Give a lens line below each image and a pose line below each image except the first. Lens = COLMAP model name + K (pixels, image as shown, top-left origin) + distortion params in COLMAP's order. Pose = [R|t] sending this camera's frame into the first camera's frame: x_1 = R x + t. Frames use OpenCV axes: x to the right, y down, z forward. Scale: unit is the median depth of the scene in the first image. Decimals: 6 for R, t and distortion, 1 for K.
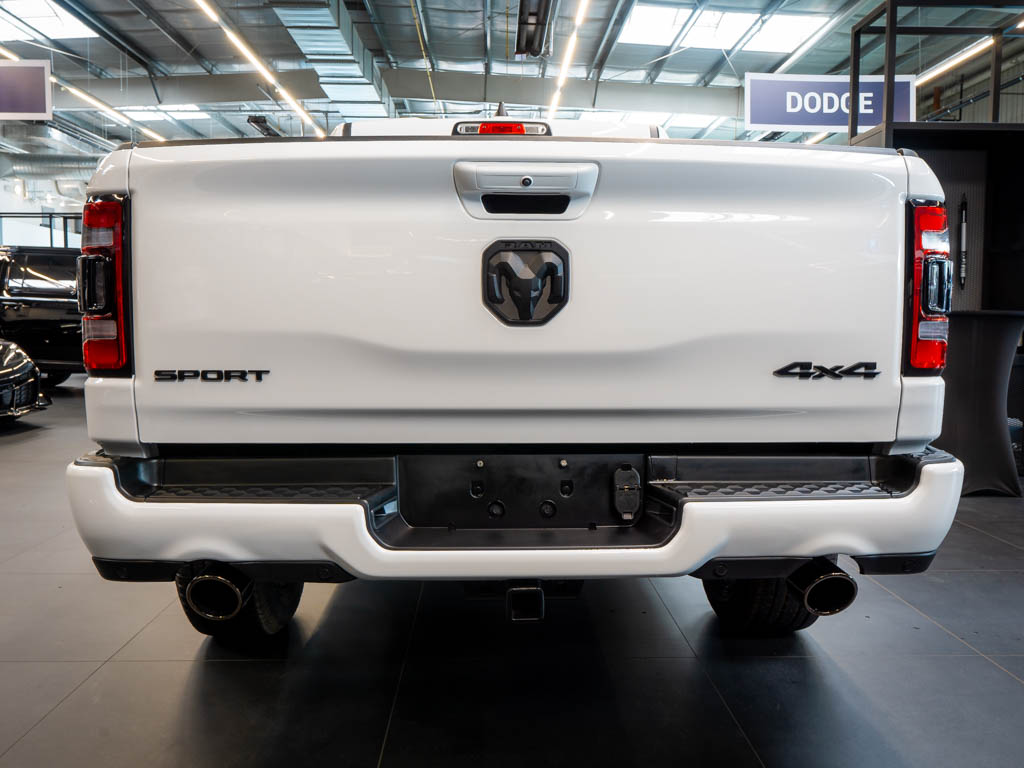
lens RADIAL K [[865.9, 0, 512.0], [0, 865.9, 384.0], [0, 0, 1]] dist [-0.008416, -0.003771]
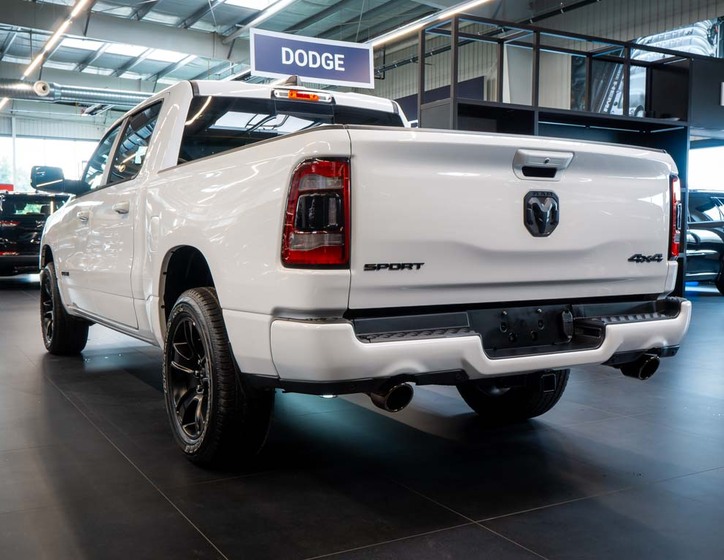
lens RADIAL K [[783.6, 0, 359.0], [0, 783.6, 294.4], [0, 0, 1]] dist [-0.009375, 0.013109]
pose [[0.882596, -0.037651, 0.468622, -1.128511], [0.035389, 0.999281, 0.013634, 0.021256], [-0.468798, 0.004551, 0.883294, -0.319397]]
